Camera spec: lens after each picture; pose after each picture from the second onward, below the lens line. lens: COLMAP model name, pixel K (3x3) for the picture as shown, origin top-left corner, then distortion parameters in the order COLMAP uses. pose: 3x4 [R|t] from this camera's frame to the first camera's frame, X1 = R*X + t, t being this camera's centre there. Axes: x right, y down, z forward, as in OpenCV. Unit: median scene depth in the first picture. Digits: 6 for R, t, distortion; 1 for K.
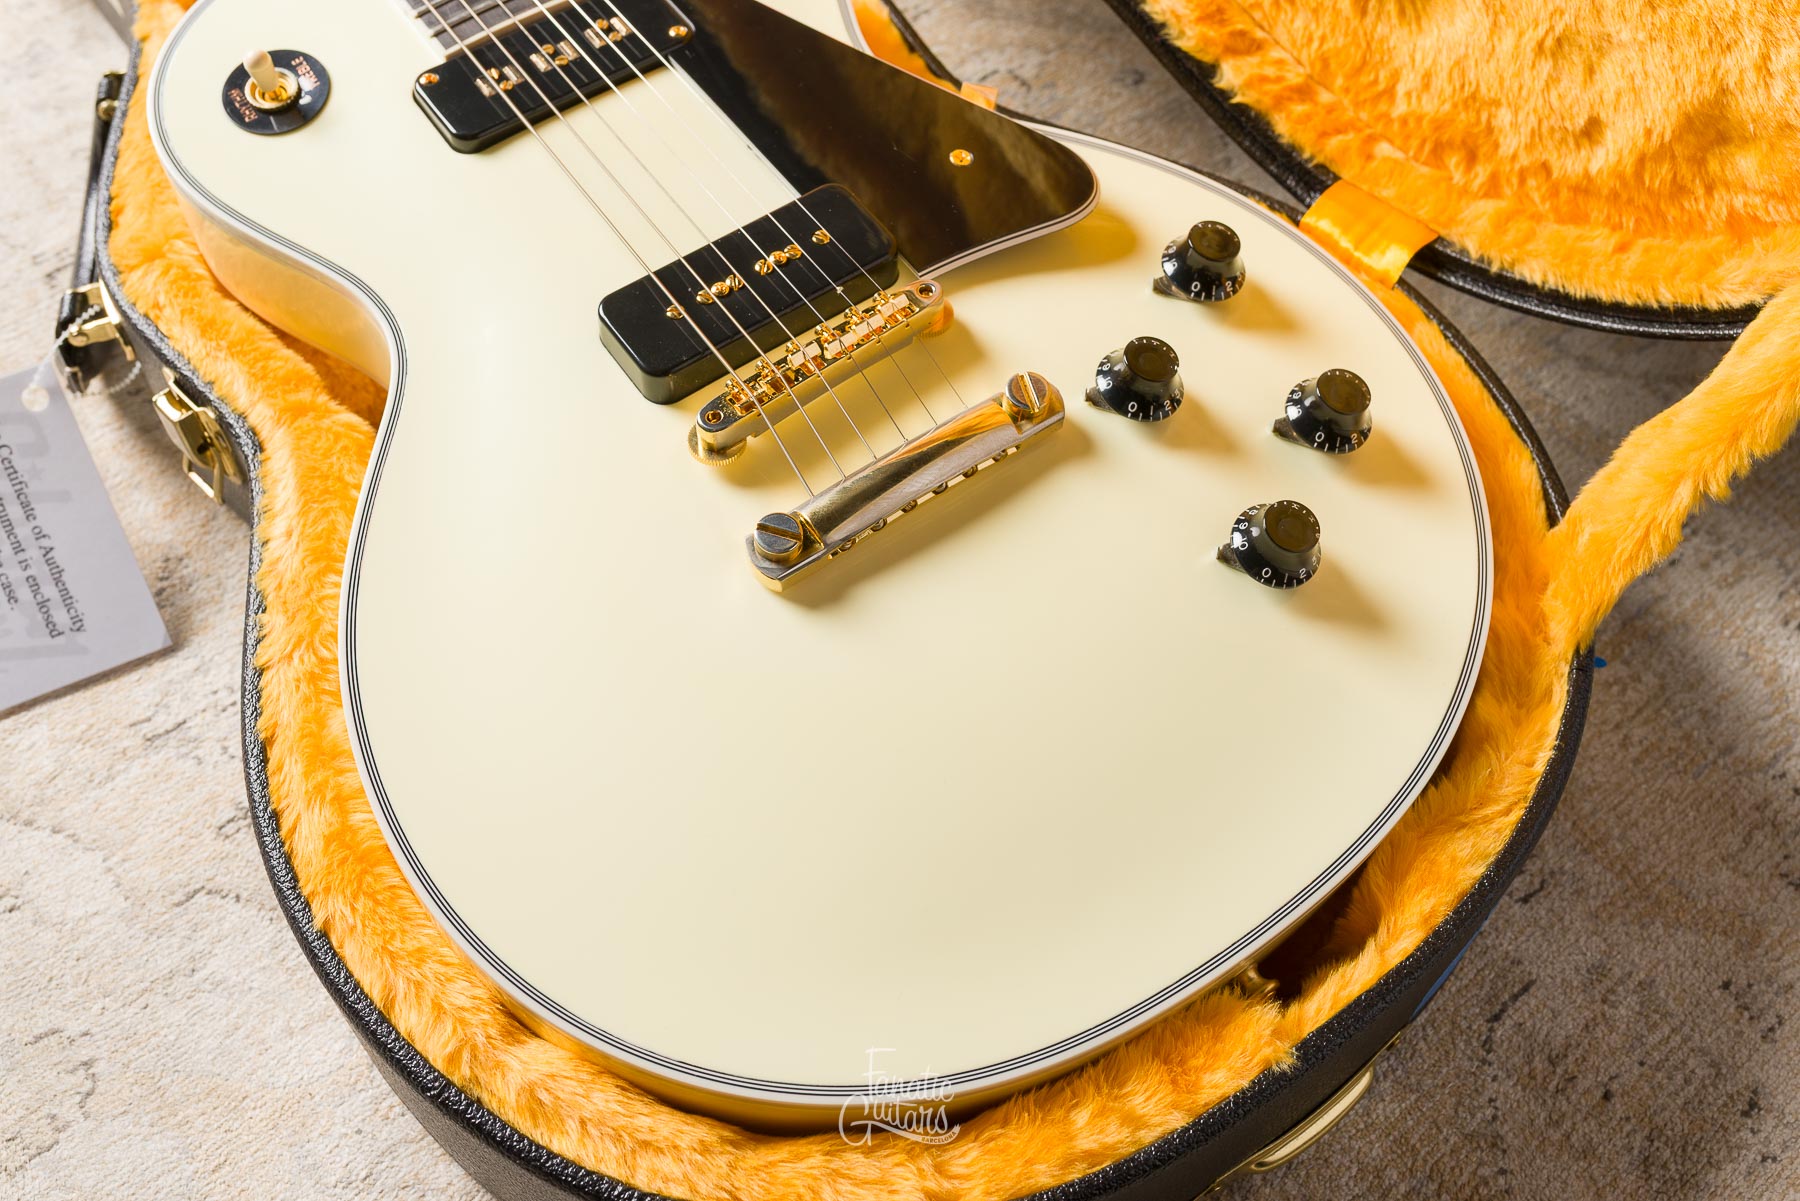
lens RADIAL K [[1740.7, 0, 900.9], [0, 1740.7, 599.7], [0, 0, 1]] dist [-0.004795, 0.000865]
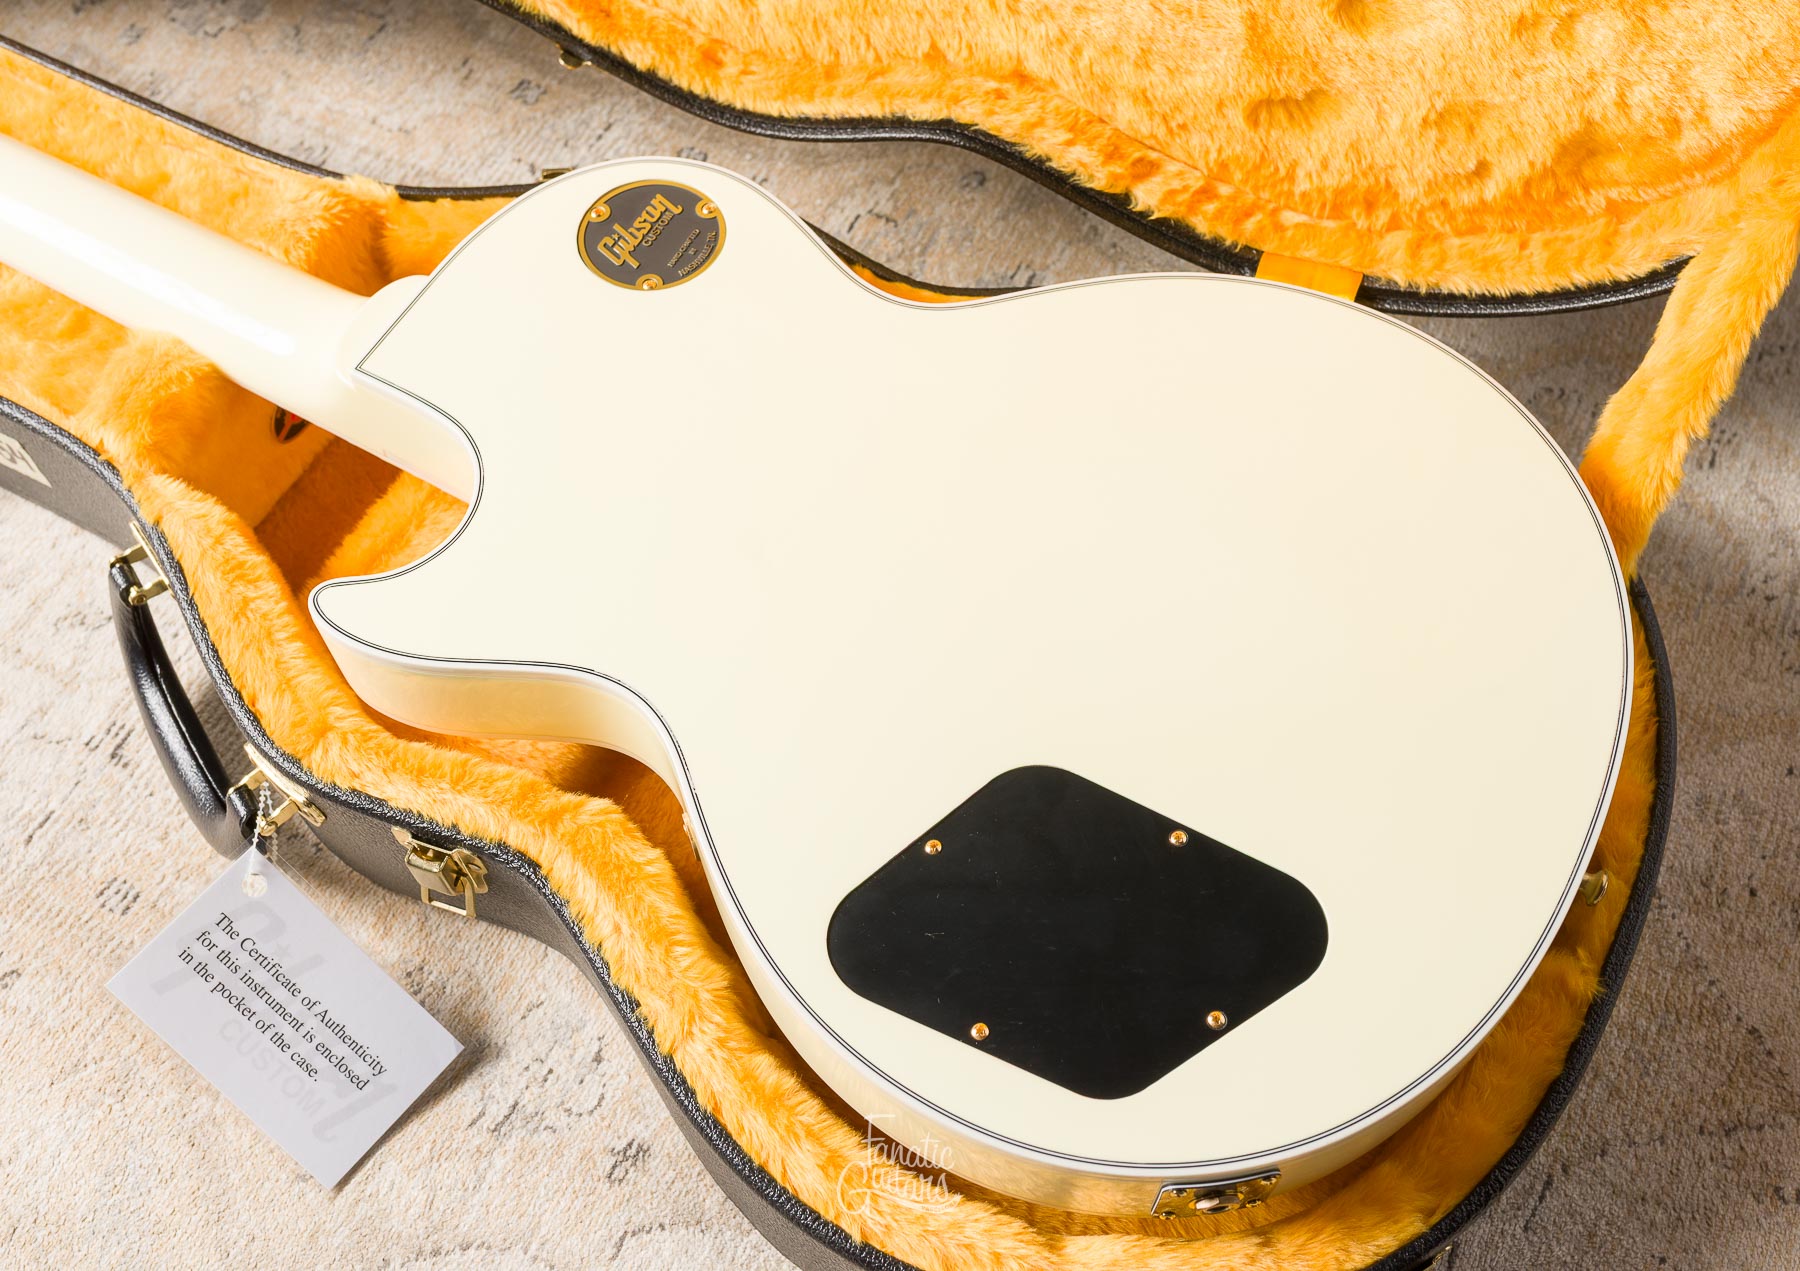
lens RADIAL K [[1797.3, 0, 951.7], [0, 1797.3, 633.0], [0, 0, 1]] dist [0.036312, -0.077998]
pose [[0.901463, -0.390504, 0.186740, -0.282109], [0.373059, 0.919704, 0.122357, -0.256158], [-0.219526, -0.040635, 0.974760, -0.145521]]
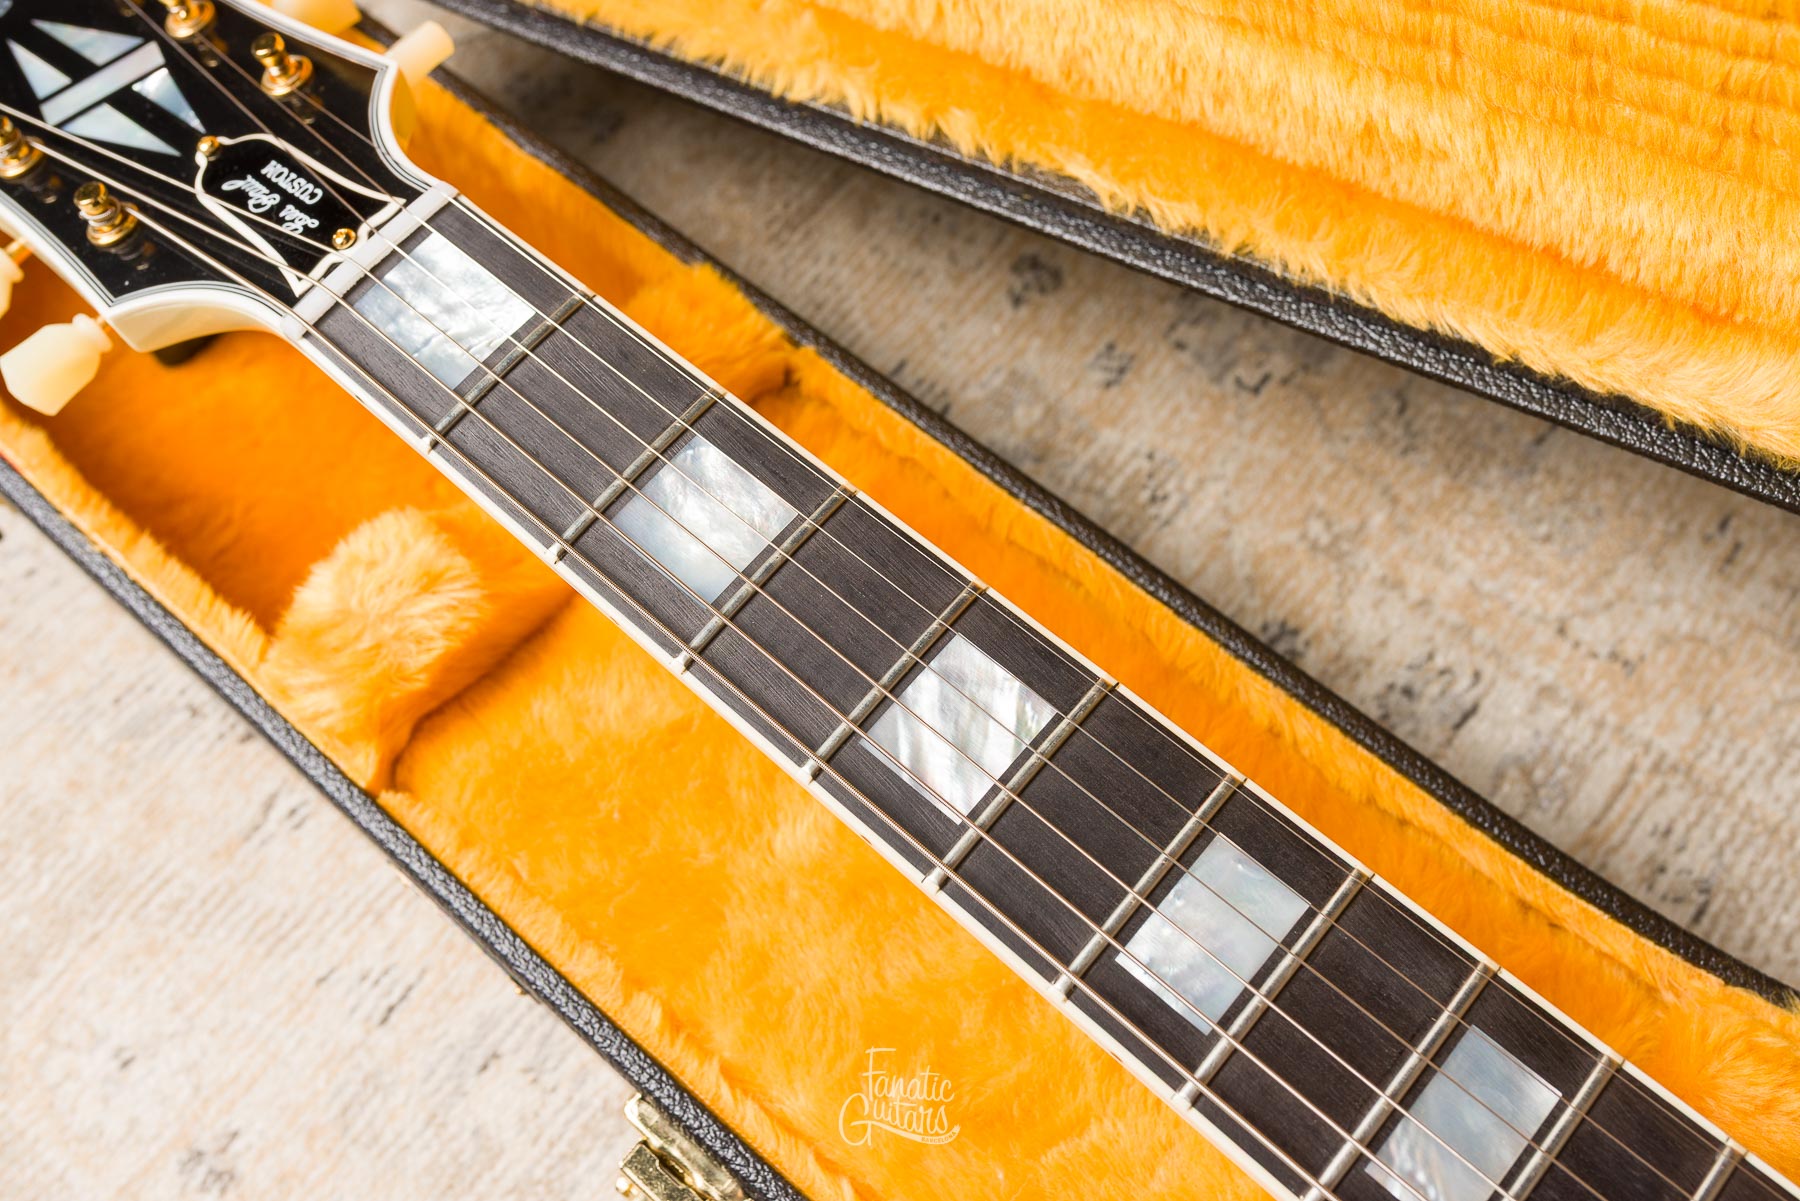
lens RADIAL K [[1785.9, 0, 898.2], [0, 1785.9, 604.8], [0, 0, 1]] dist [0.004318, -0.011831]
pose [[0.971521, -0.236921, 0.004020, -0.583440], [0.234172, 0.962562, 0.136518, -0.878655], [-0.036214, -0.131688, 0.990629, 0.708354]]
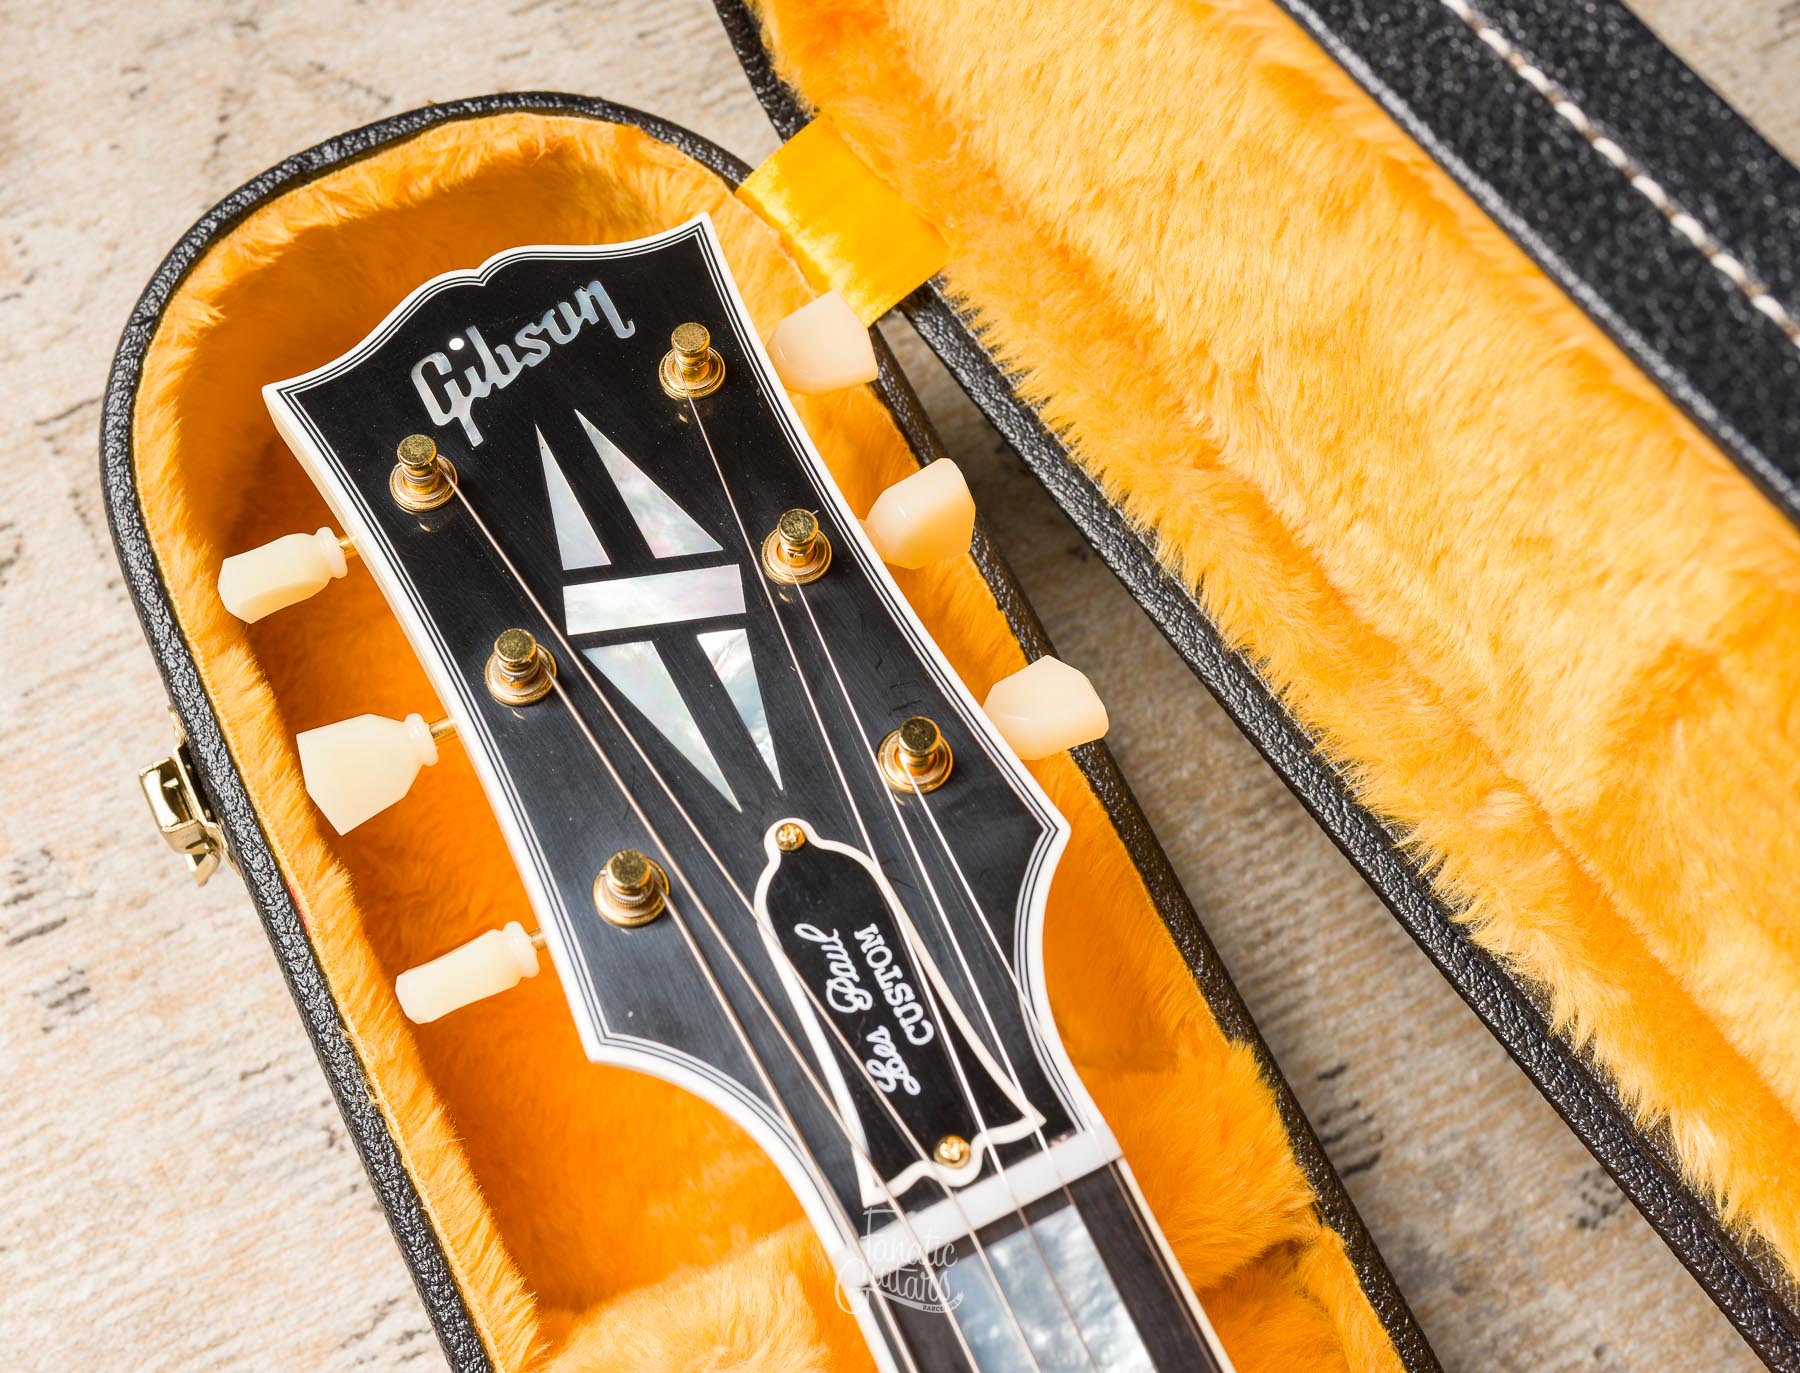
lens RADIAL K [[2168.4, 0, 701.0], [0, 2168.4, 634.1], [0, 0, 1]] dist [0.001195, -0.014168]
pose [[0.980569, 0.194767, -0.023441, -0.818240], [-0.182243, 0.948641, 0.258586, -1.222947], [0.072601, -0.249290, 0.965704, 0.851522]]
